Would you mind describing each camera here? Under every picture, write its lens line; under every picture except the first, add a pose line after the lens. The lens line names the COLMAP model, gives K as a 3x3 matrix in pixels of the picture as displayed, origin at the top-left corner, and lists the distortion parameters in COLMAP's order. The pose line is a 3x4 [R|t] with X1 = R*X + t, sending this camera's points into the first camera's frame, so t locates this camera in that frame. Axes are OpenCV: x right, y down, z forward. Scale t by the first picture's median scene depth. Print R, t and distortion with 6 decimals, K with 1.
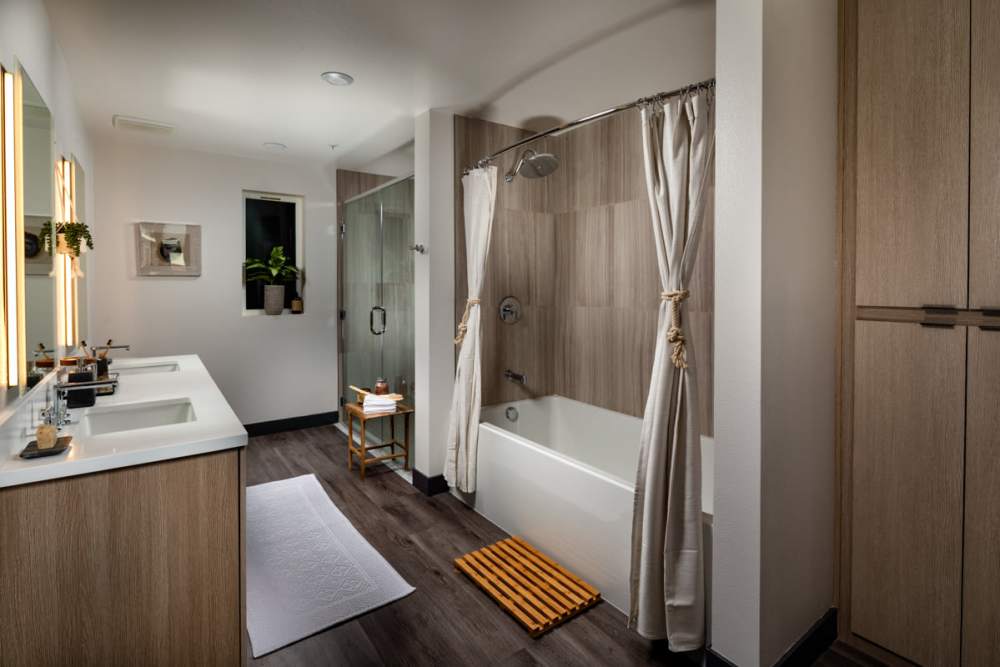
lens RADIAL K [[486.9, 0, 499.4], [0, 486.9, 289.6], [0, 0, 1]] dist [-0.000642, -0.000198]
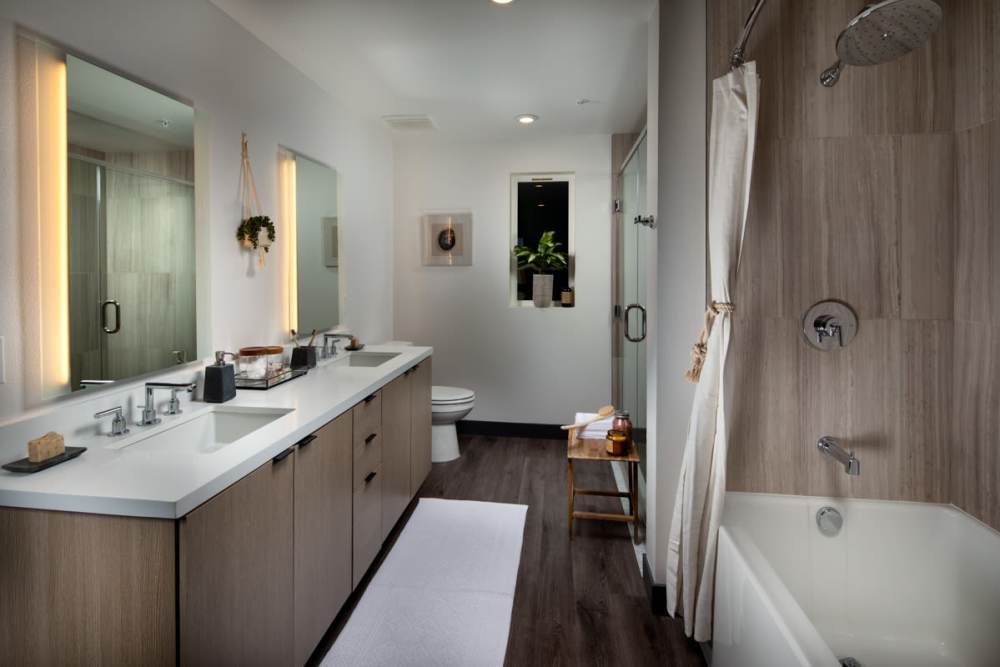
lens RADIAL K [[485.0, 0, 498.2], [0, 485.0, 275.1], [0, 0, 1]] dist [-0.002539, -0.000944]
pose [[0.731601, 0.007245, -0.681695, 0.096129], [-0.008764, 0.999961, 0.001221, -0.008798], [0.681677, 0.005081, 0.731636, 0.295913]]
